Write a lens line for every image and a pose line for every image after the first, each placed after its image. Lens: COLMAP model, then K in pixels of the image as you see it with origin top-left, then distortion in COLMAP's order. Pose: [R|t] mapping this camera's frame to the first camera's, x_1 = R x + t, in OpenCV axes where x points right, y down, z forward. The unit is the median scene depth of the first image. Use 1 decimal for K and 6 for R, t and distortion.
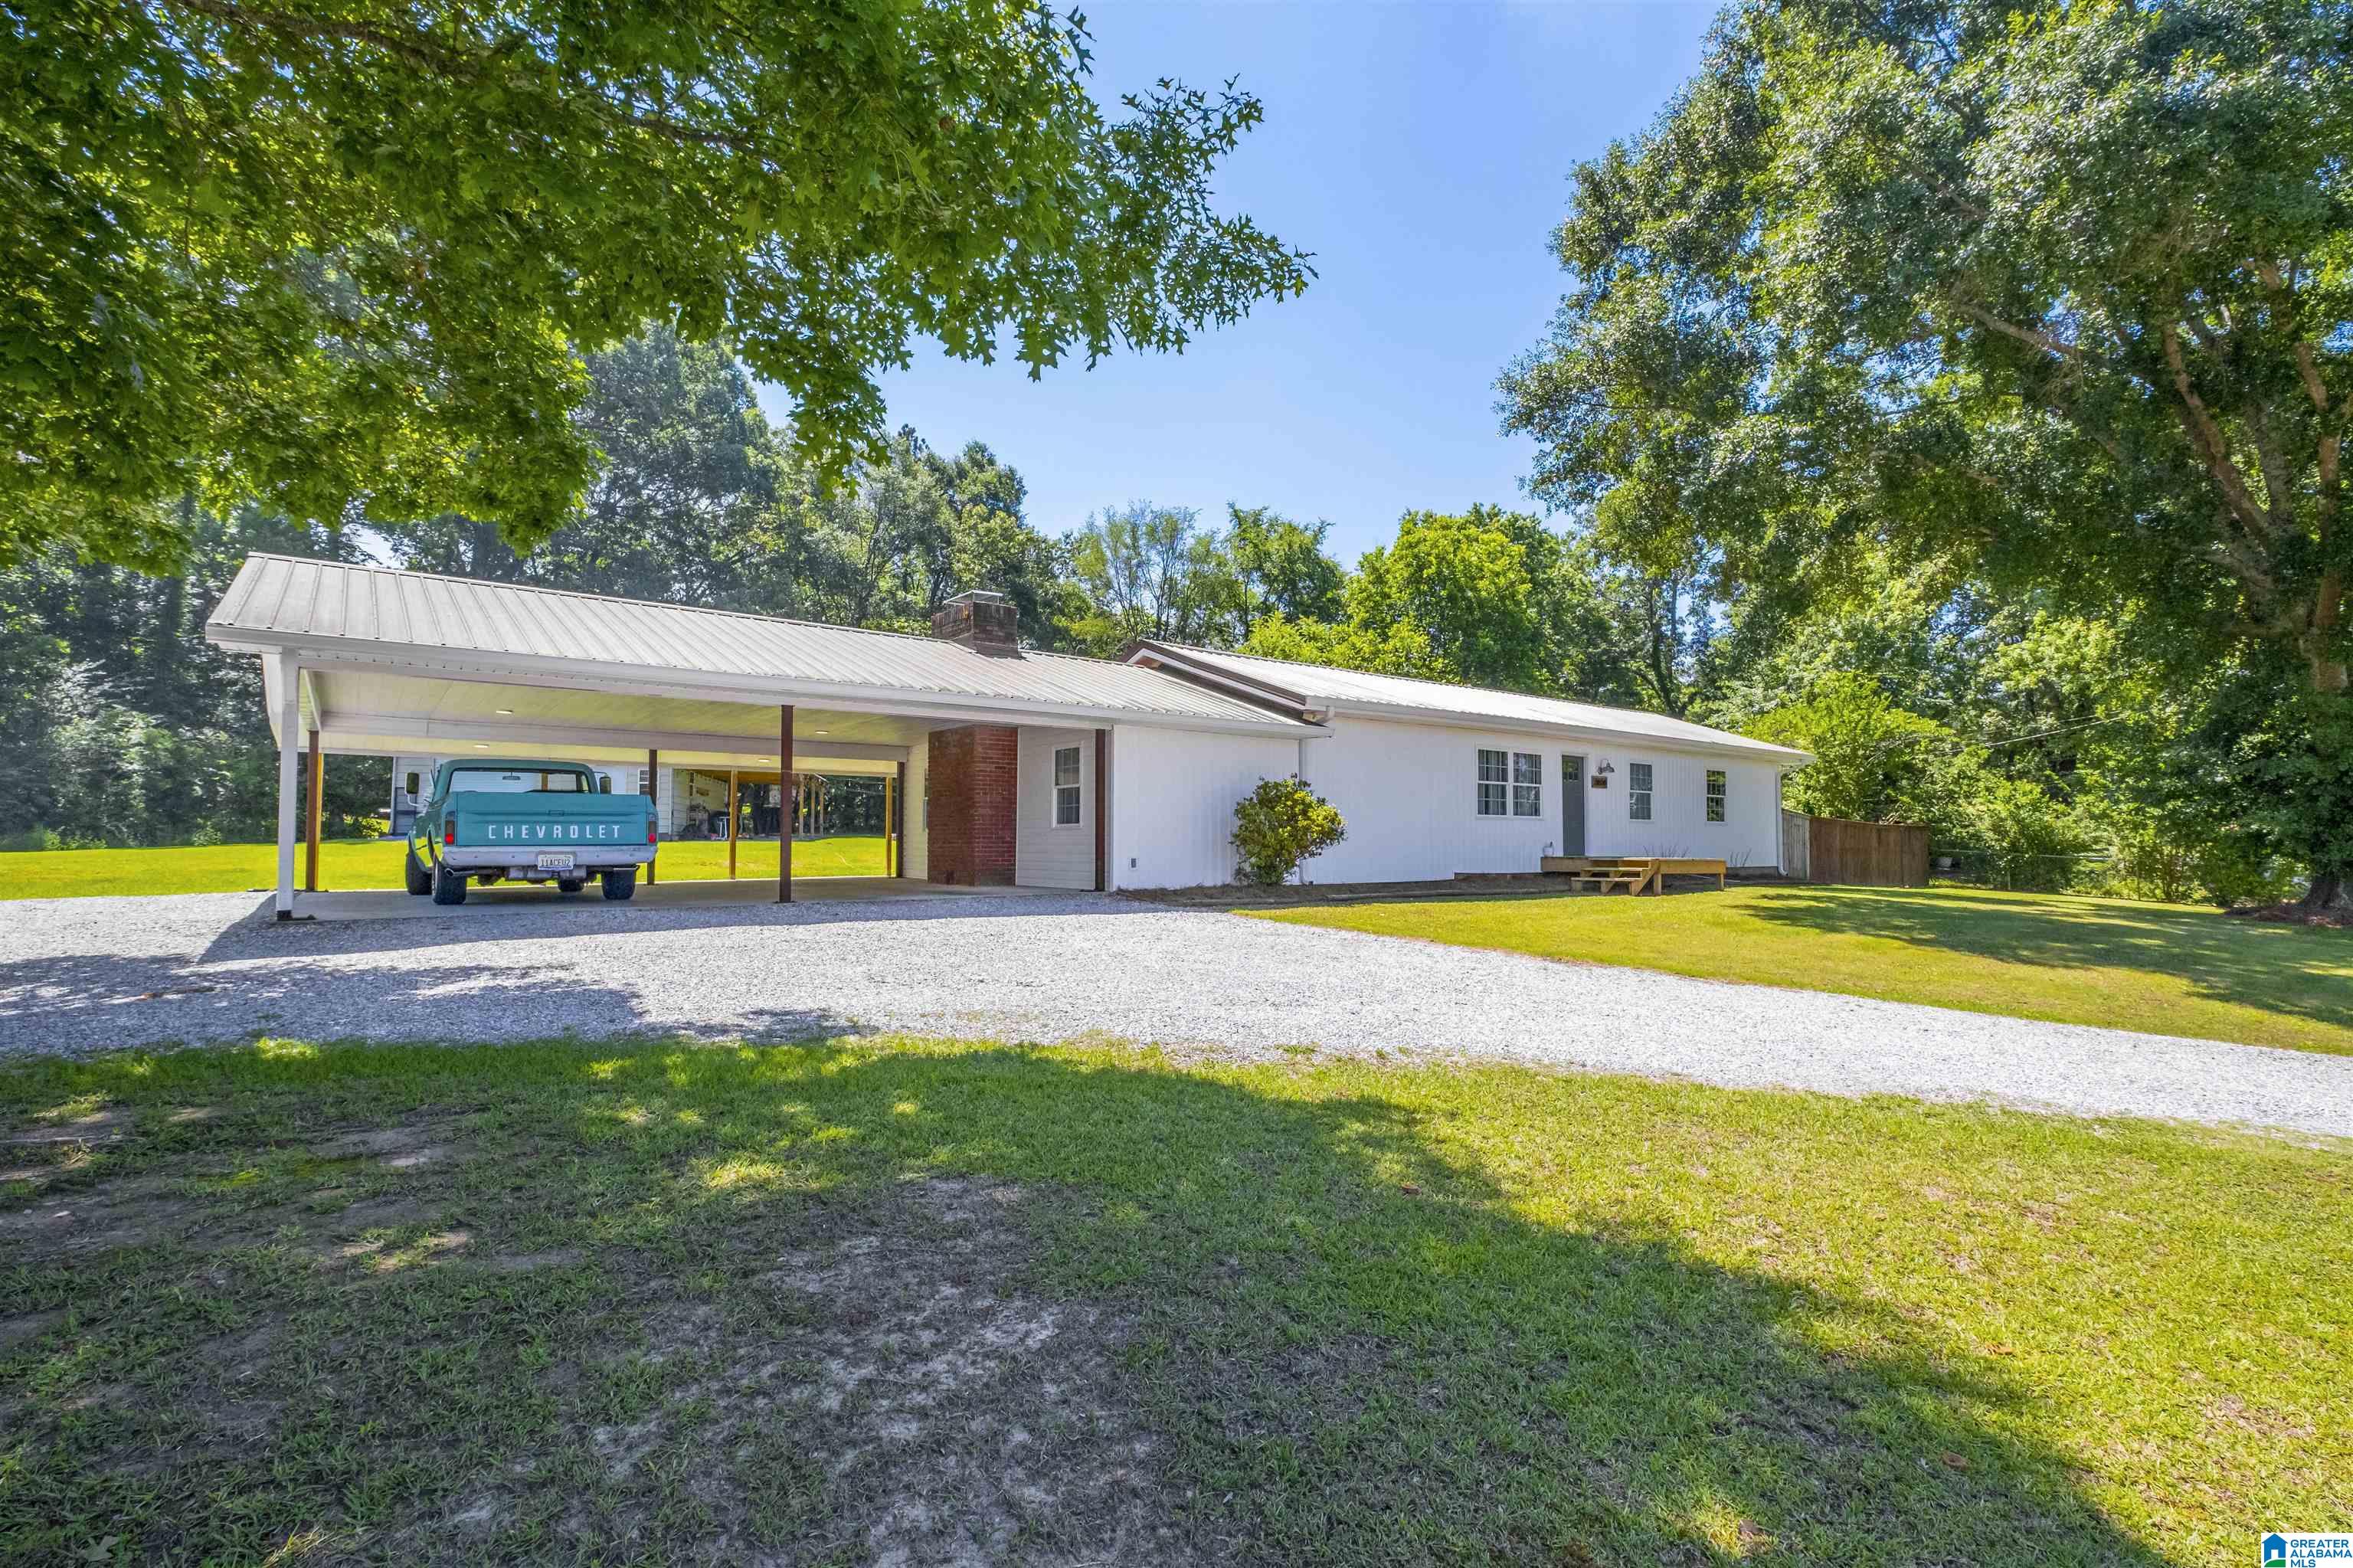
lens RADIAL K [[1083.2, 0, 1227.5], [0, 1083.2, 778.1], [0, 0, 1]] dist [0.011242, 0.000072]
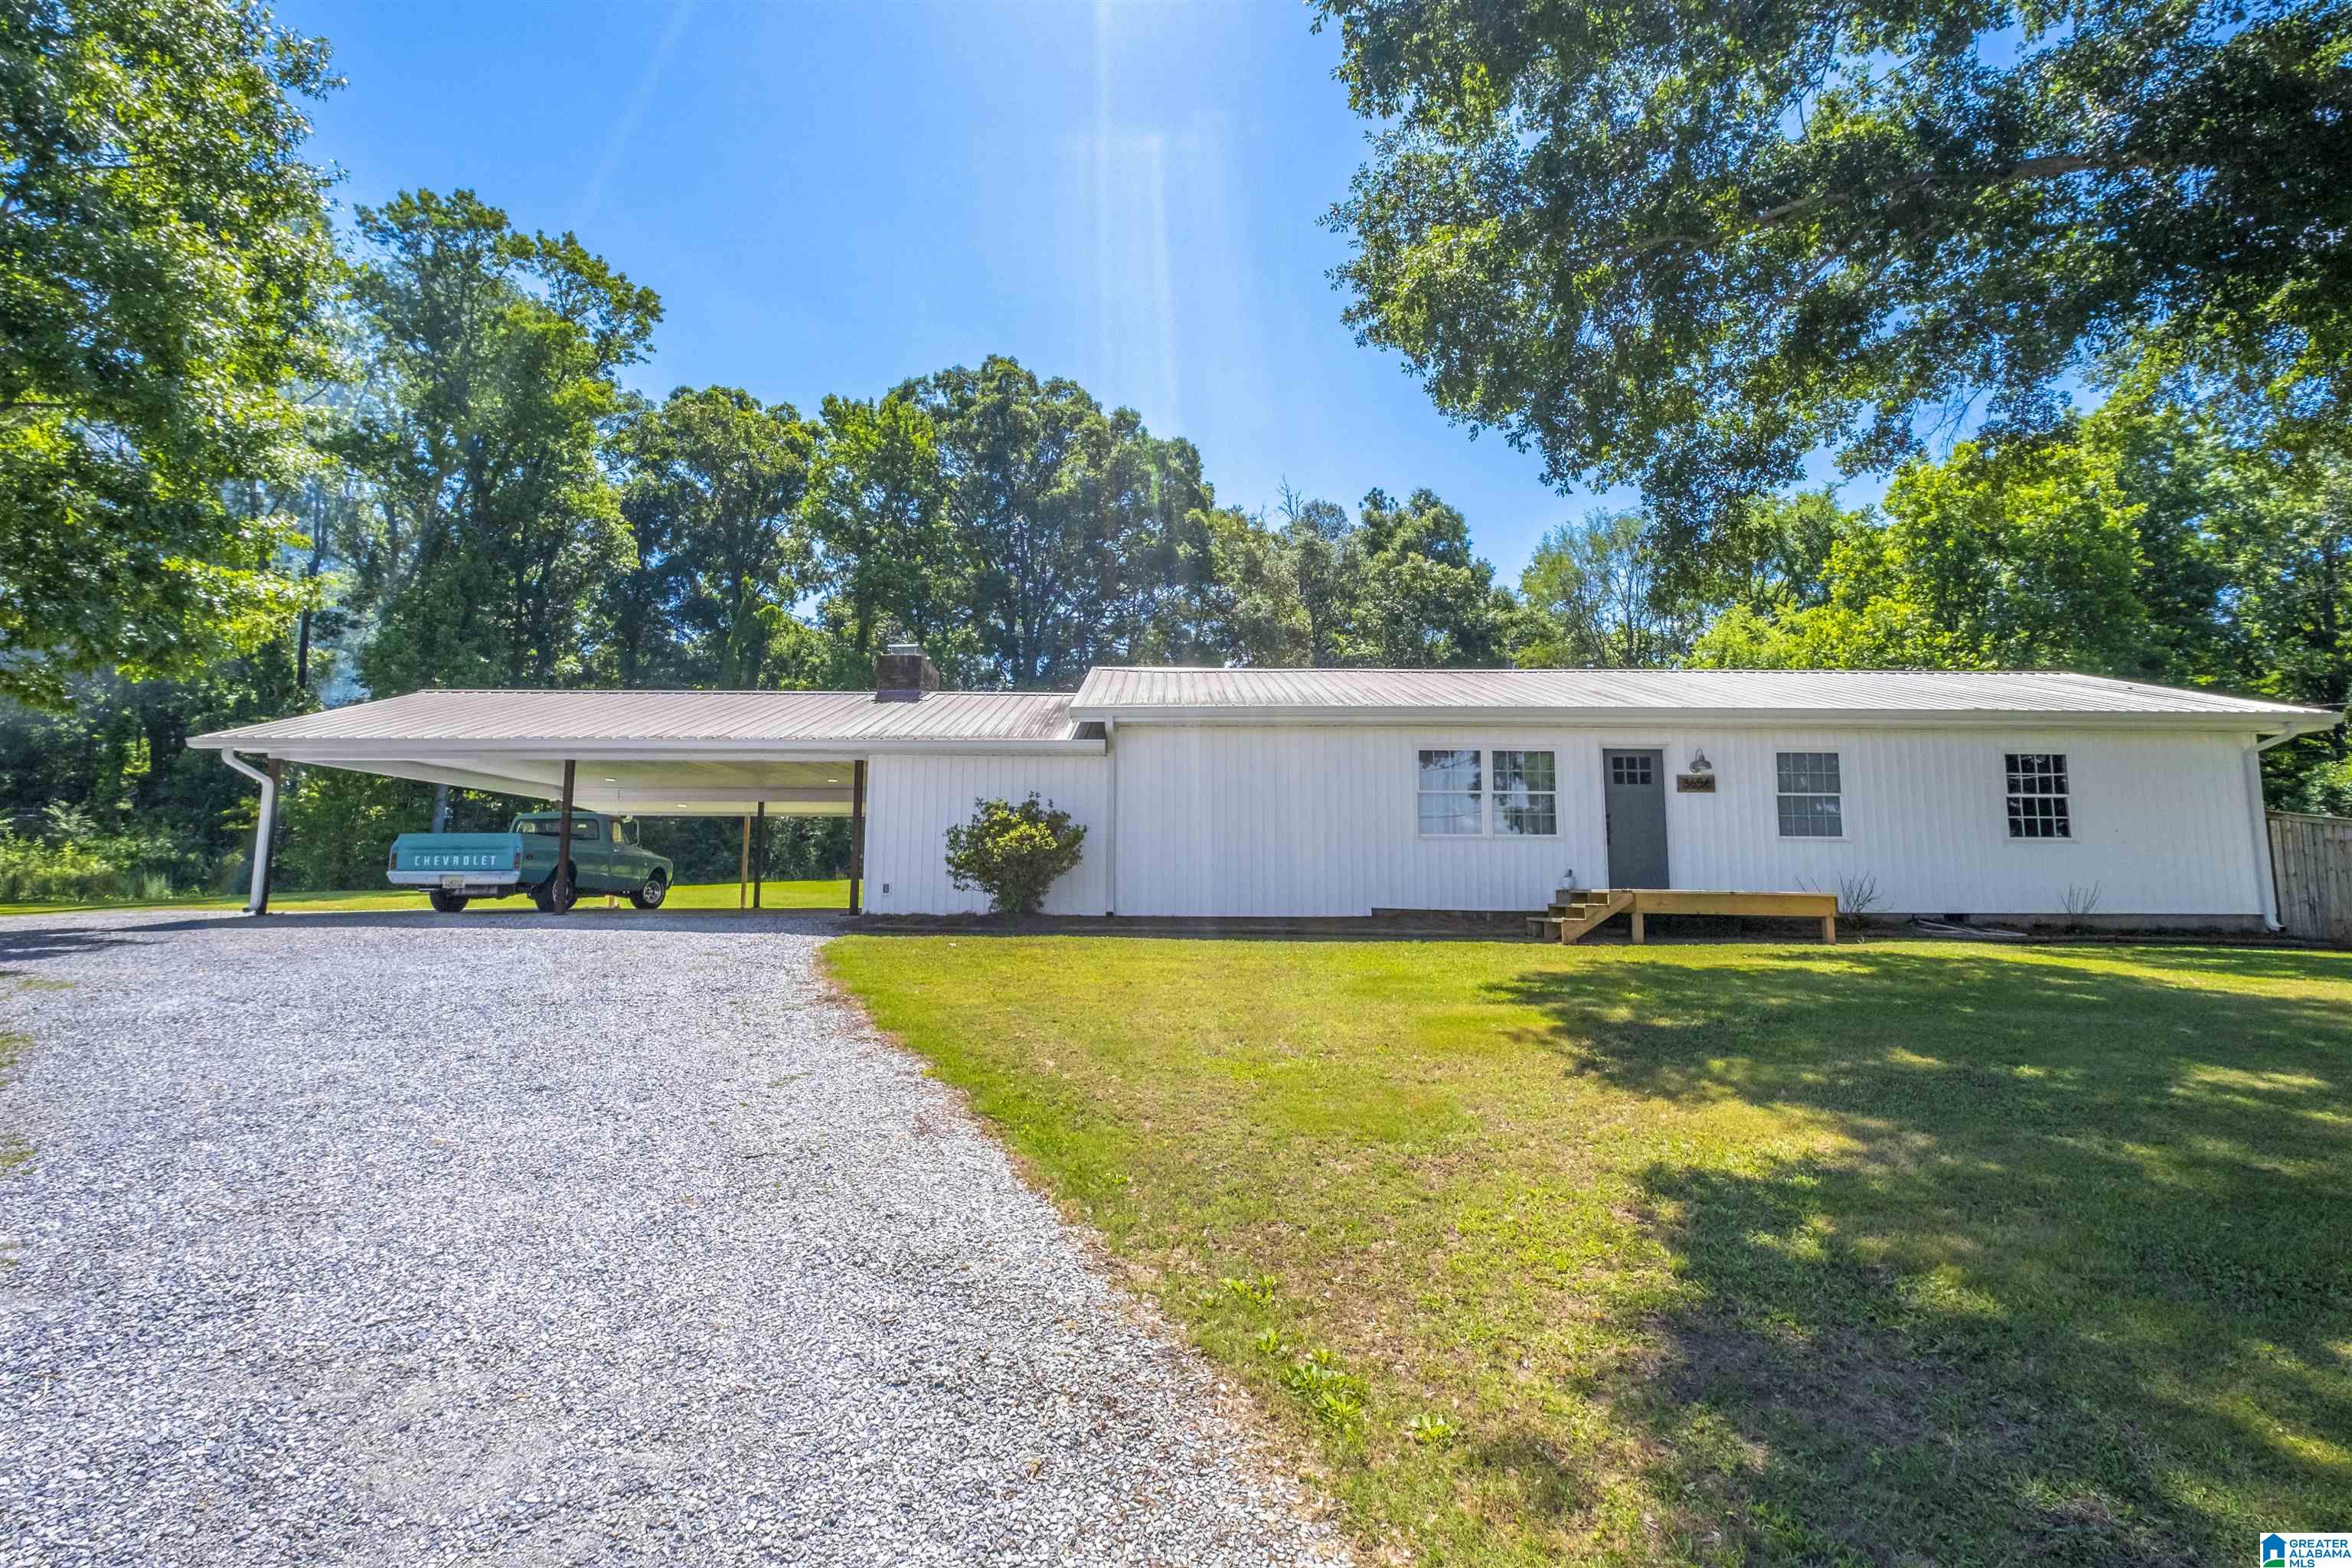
lens RADIAL K [[1034.2, 0, 1176.0], [0, 1034.2, 784.0], [0, 0, 1]] dist [-0.029111, -0.000023]
pose [[0.779956, -0.059369, -0.623012, 0.527699], [0.035611, 0.998087, -0.050530, 0.027398], [0.624820, 0.017226, 0.780579, 0.294226]]
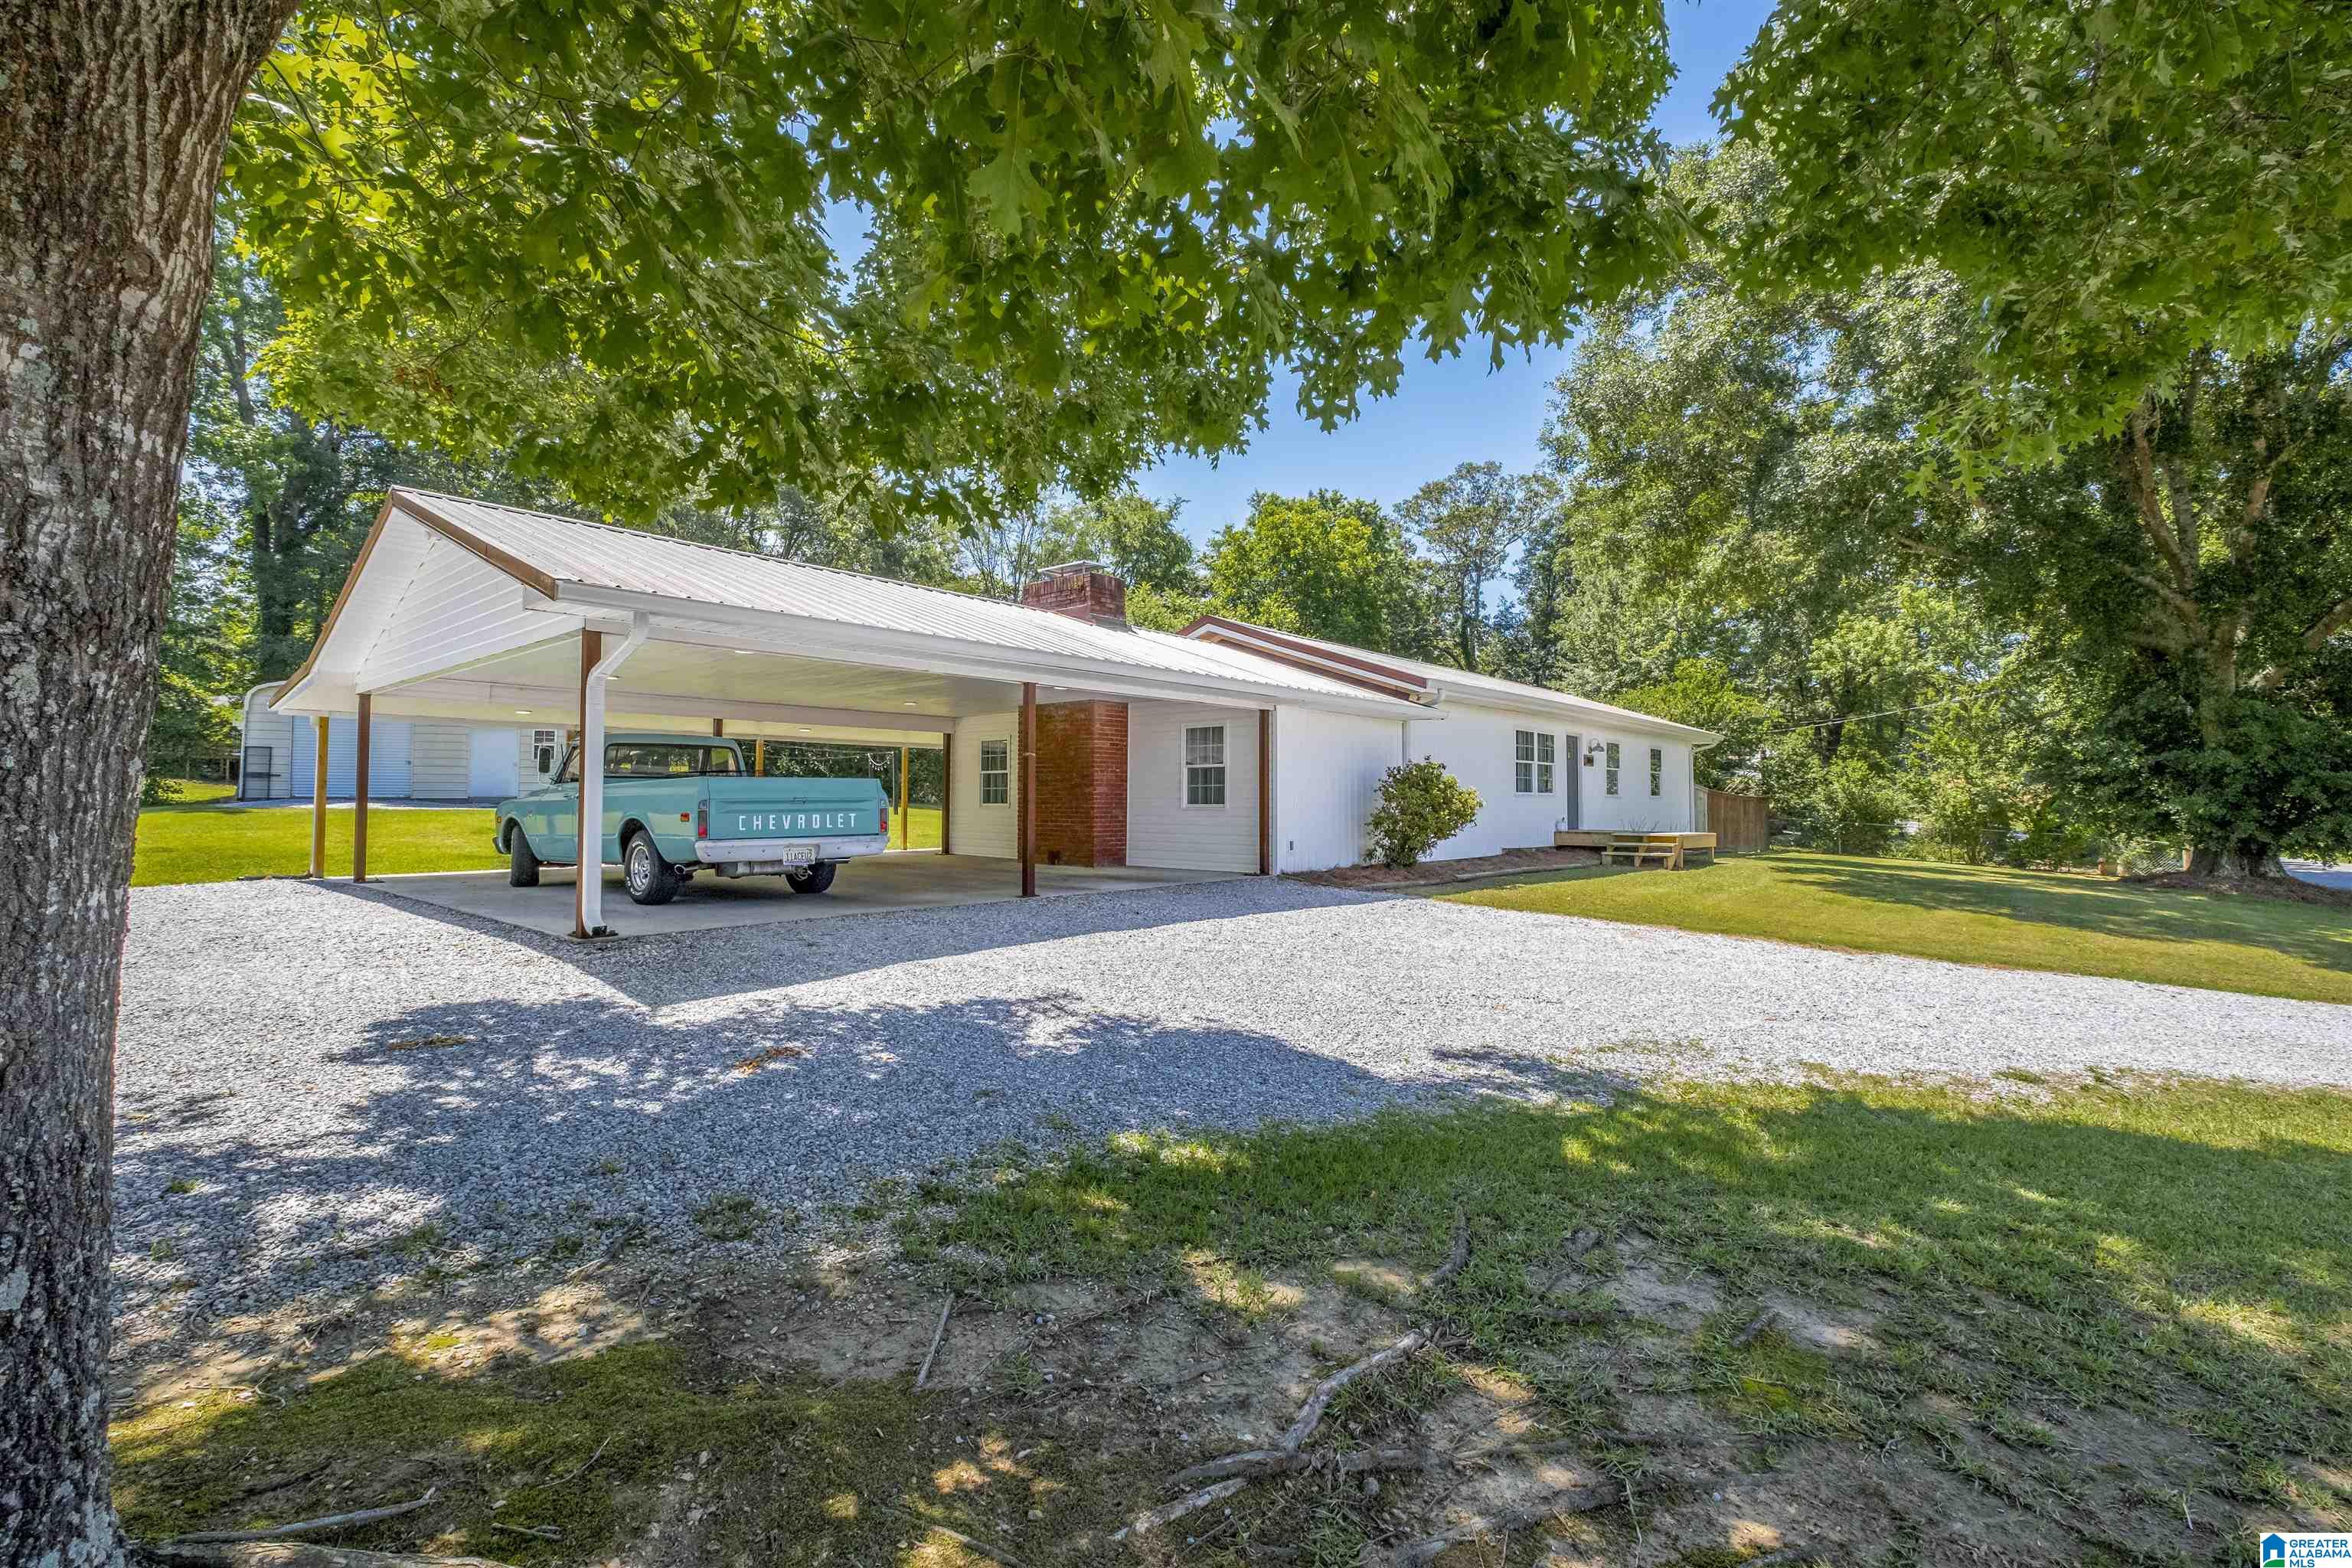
lens RADIAL K [[1033.8, 0, 1164.9], [0, 1033.8, 725.2], [0, 0, 1]] dist [0.000711, -0.000144]
pose [[0.986845, 0.015826, 0.160895, -0.250267], [-0.013660, 0.999801, -0.014561, -0.011124], [-0.161094, 0.012172, 0.986864, 0.065578]]
